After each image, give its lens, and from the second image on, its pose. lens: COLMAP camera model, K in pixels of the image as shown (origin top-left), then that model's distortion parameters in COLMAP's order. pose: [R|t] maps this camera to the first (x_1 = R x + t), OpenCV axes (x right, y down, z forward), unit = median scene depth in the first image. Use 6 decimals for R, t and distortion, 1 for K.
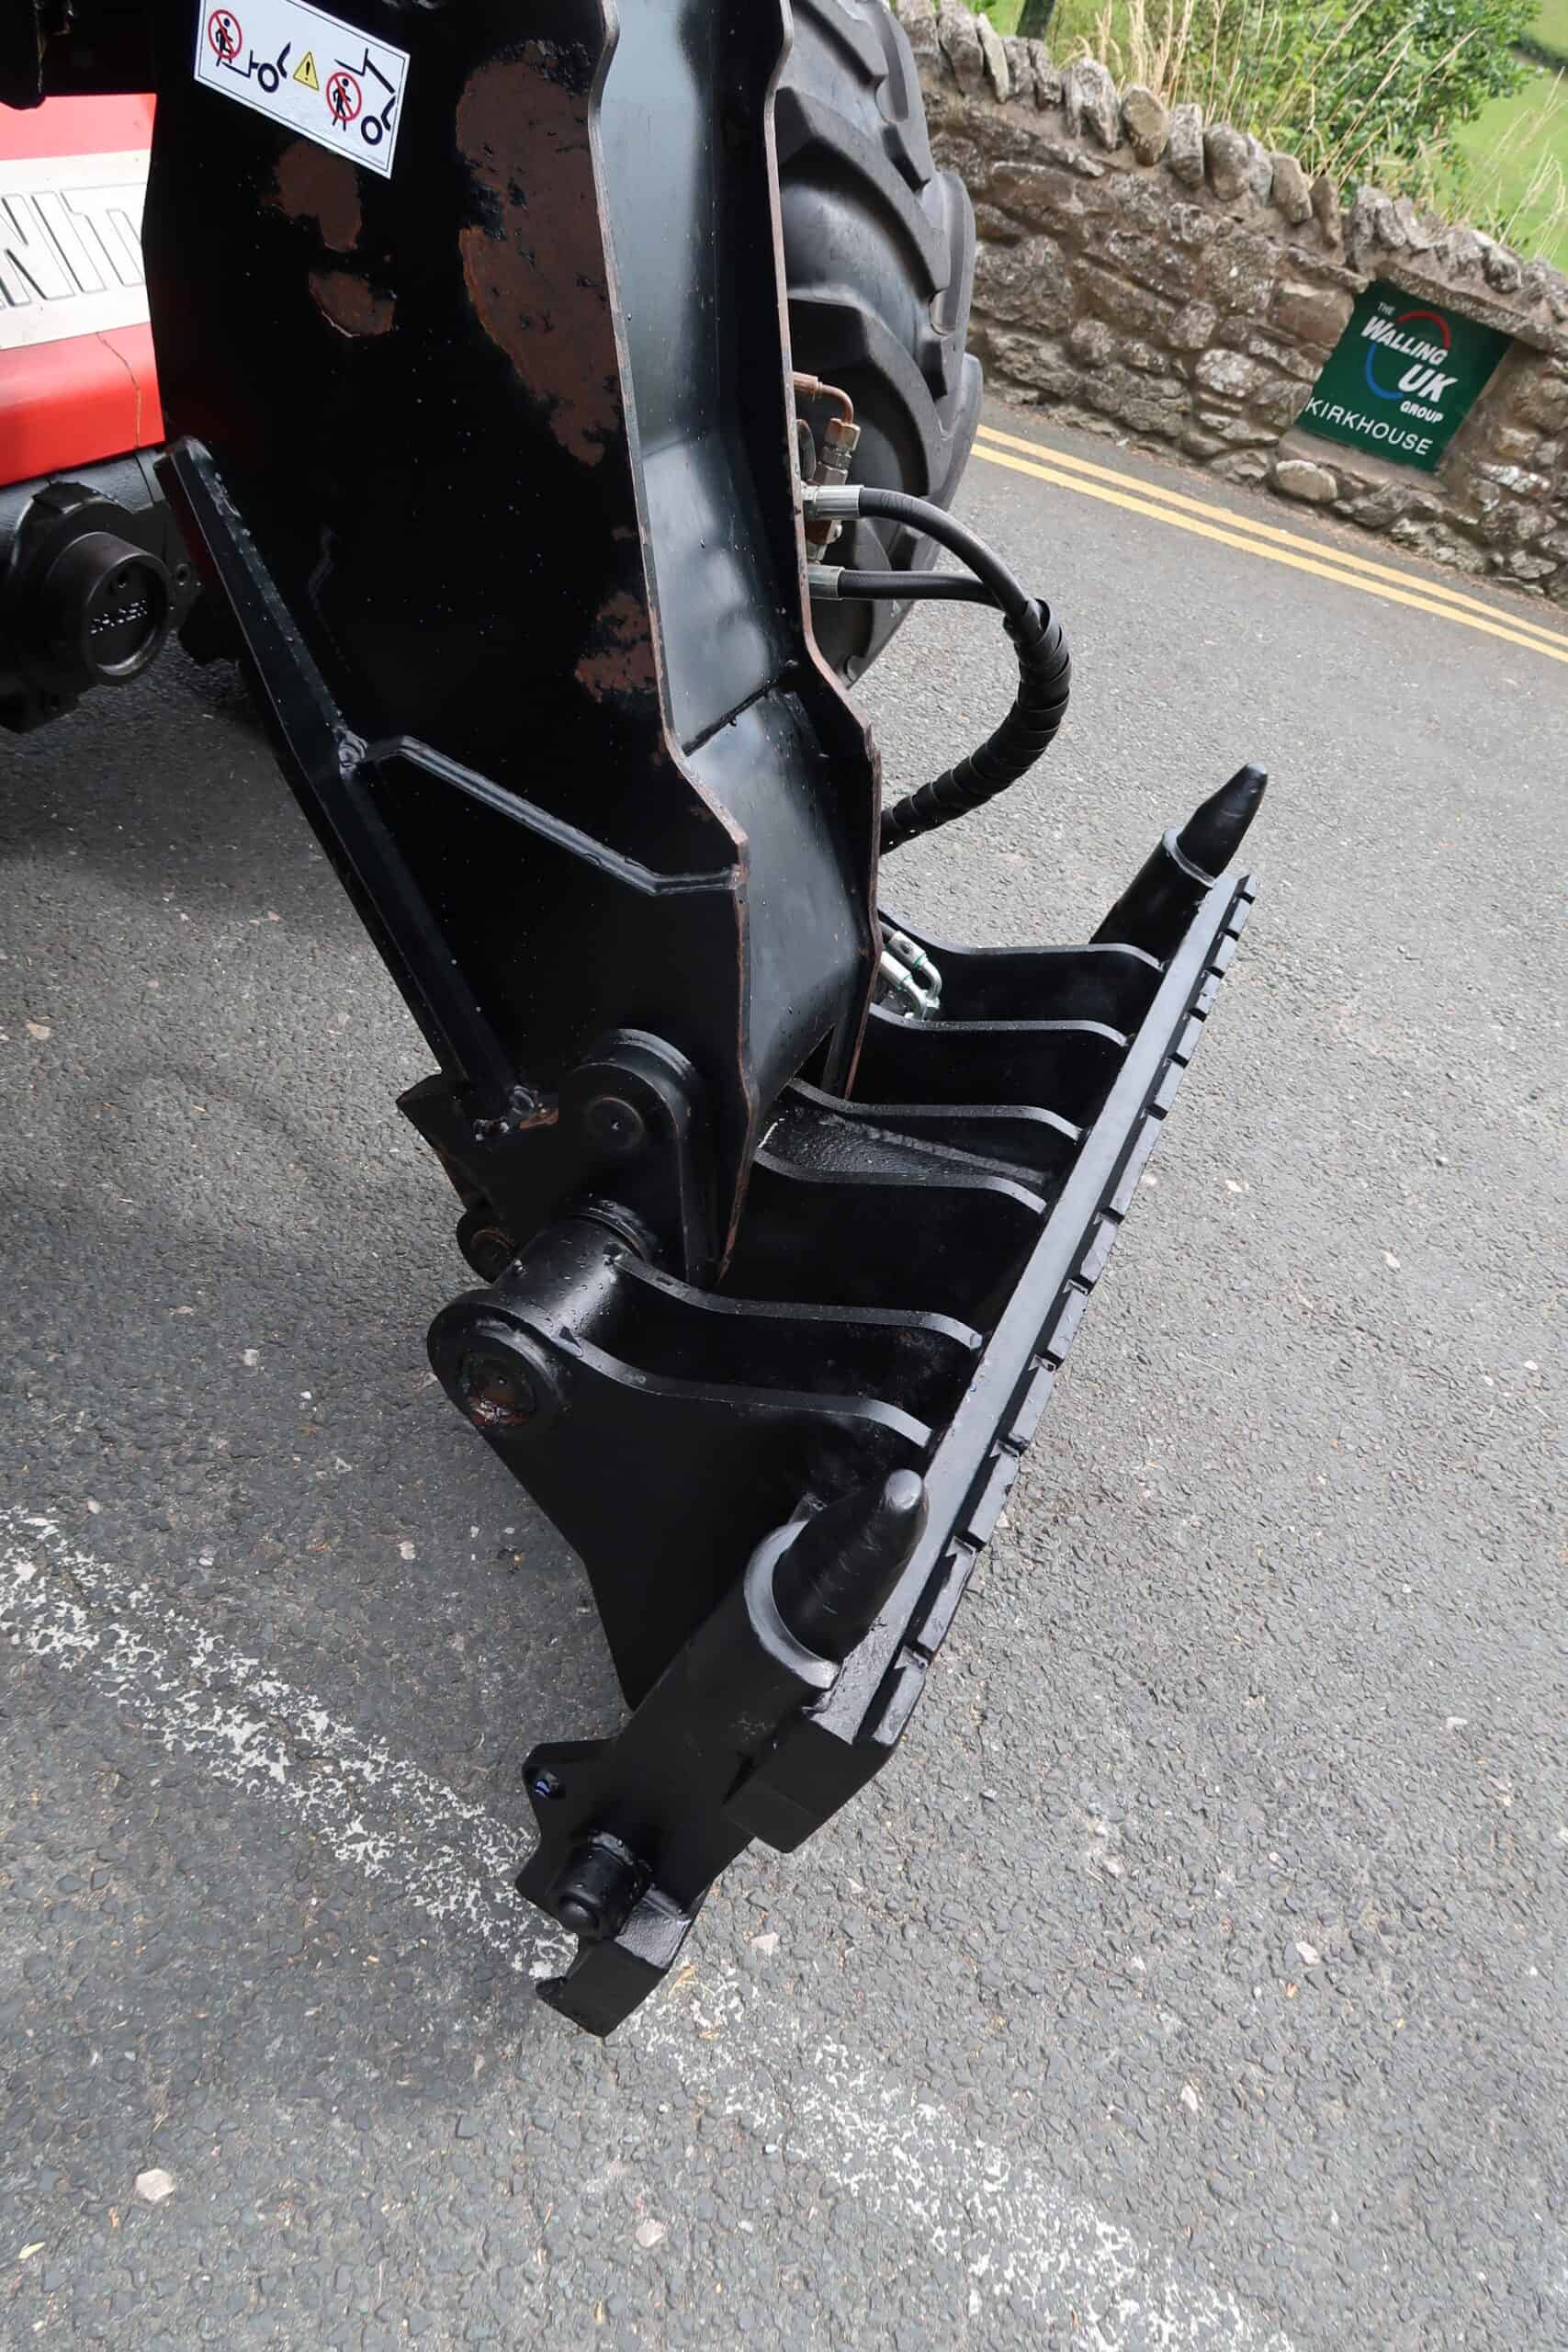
lens RADIAL K [[1613.0, 0, 802.6], [0, 1613.0, 1174.8], [0, 0, 1]] dist [-0.023492, 0.001777]
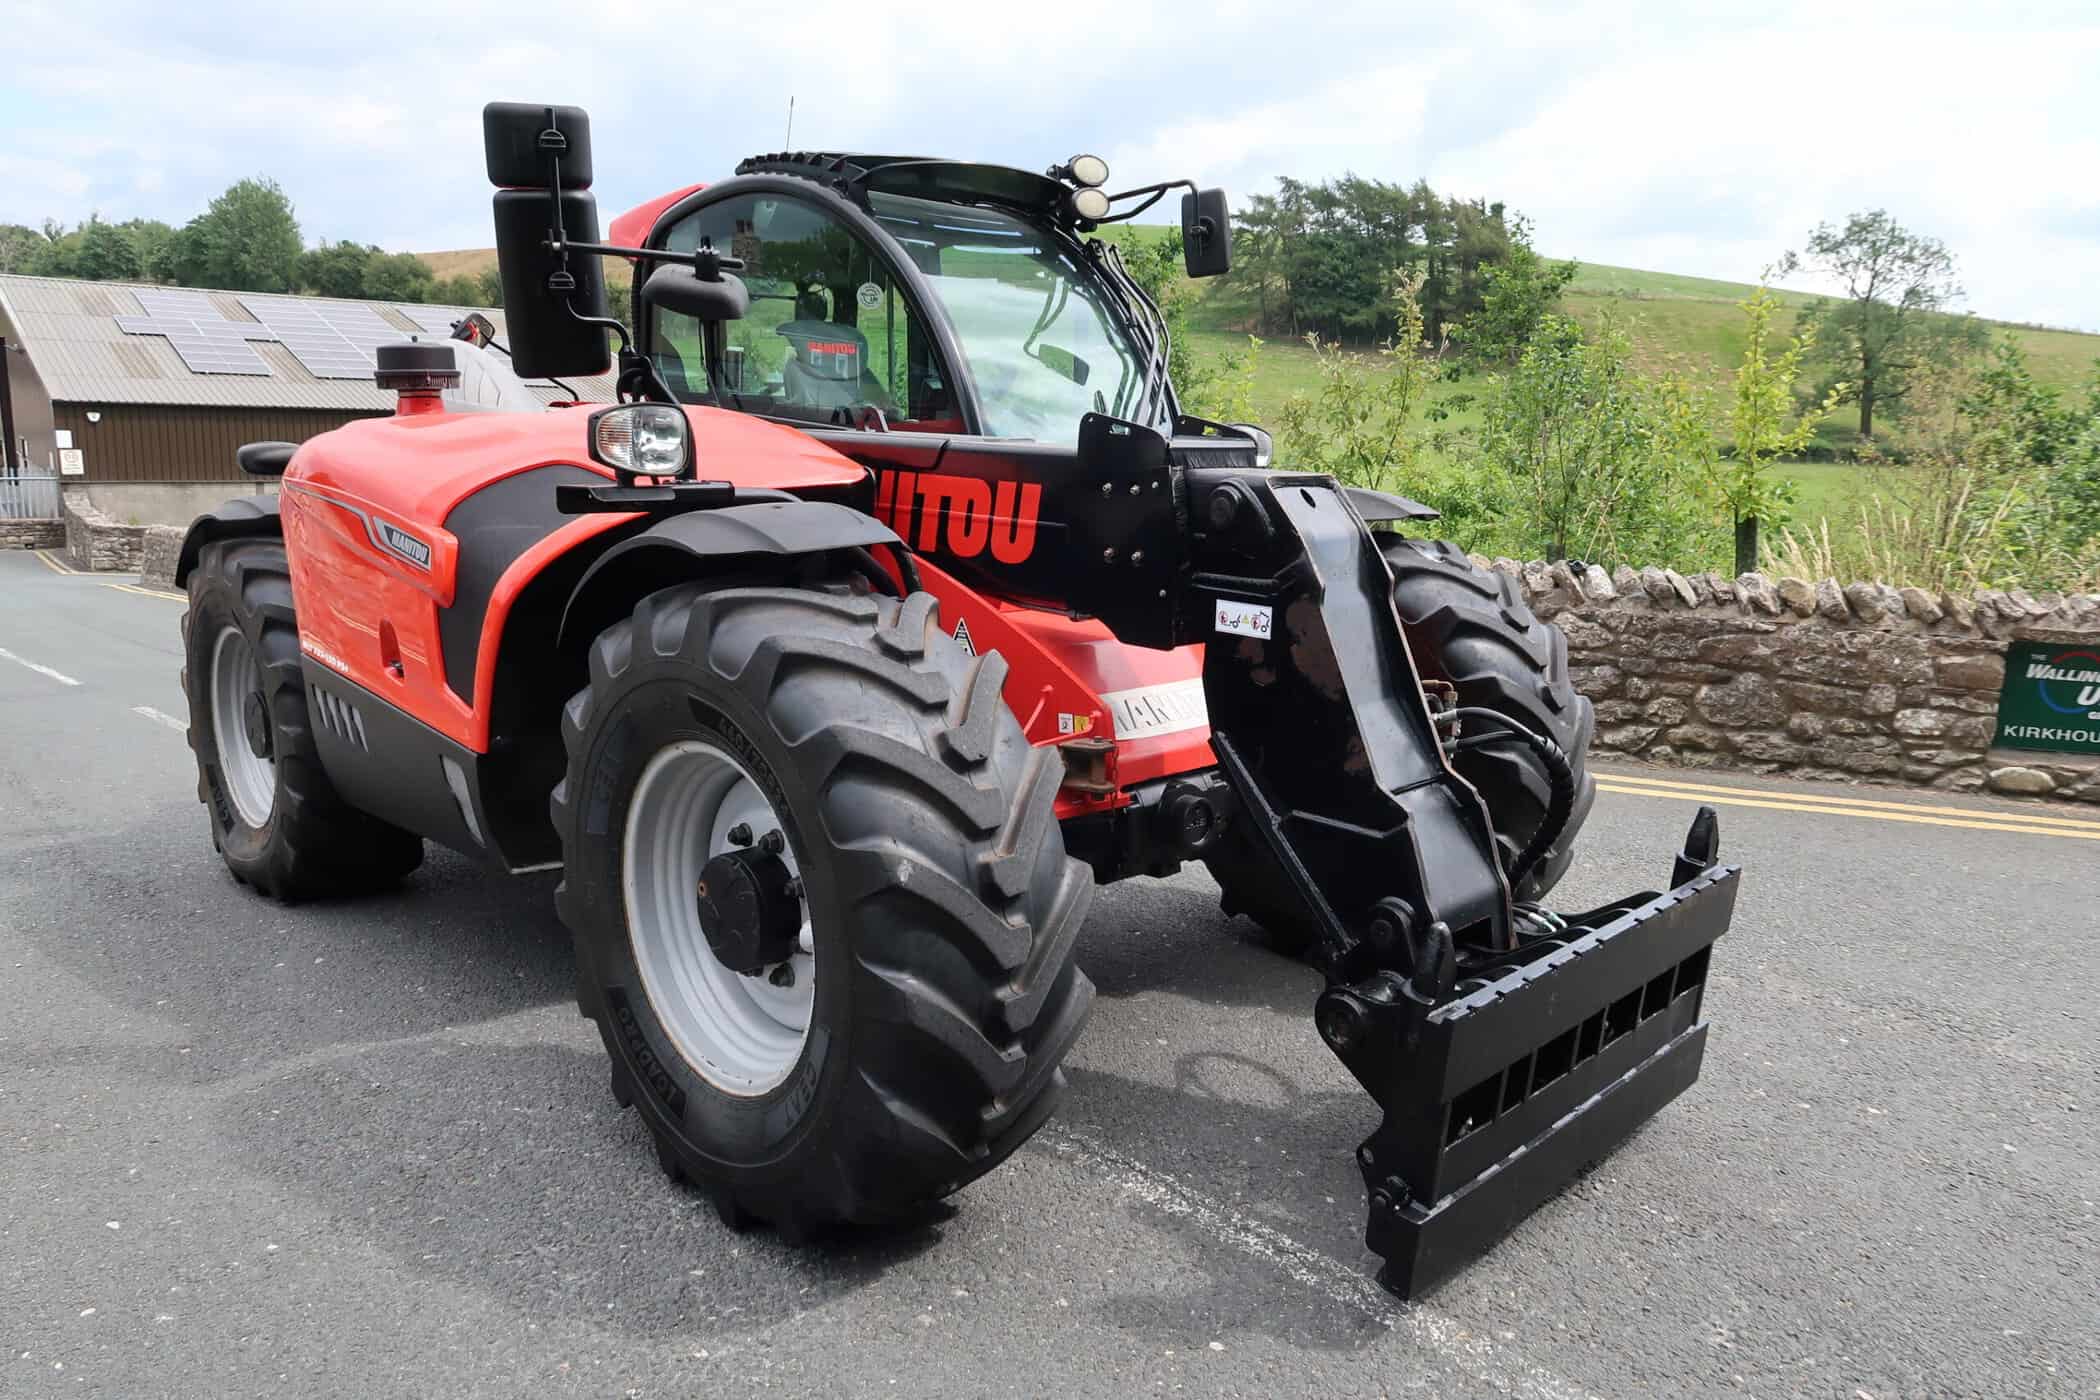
lens RADIAL K [[1440.3, 0, 1040.3], [0, 1440.3, 699.2], [0, 0, 1]] dist [-0.023492, 0.001777]
pose [[0.883180, -0.232536, -0.407334, 0.105258], [-0.050984, 0.815710, -0.576210, 0.253232], [0.466256, 0.529664, 0.708563, -0.265478]]
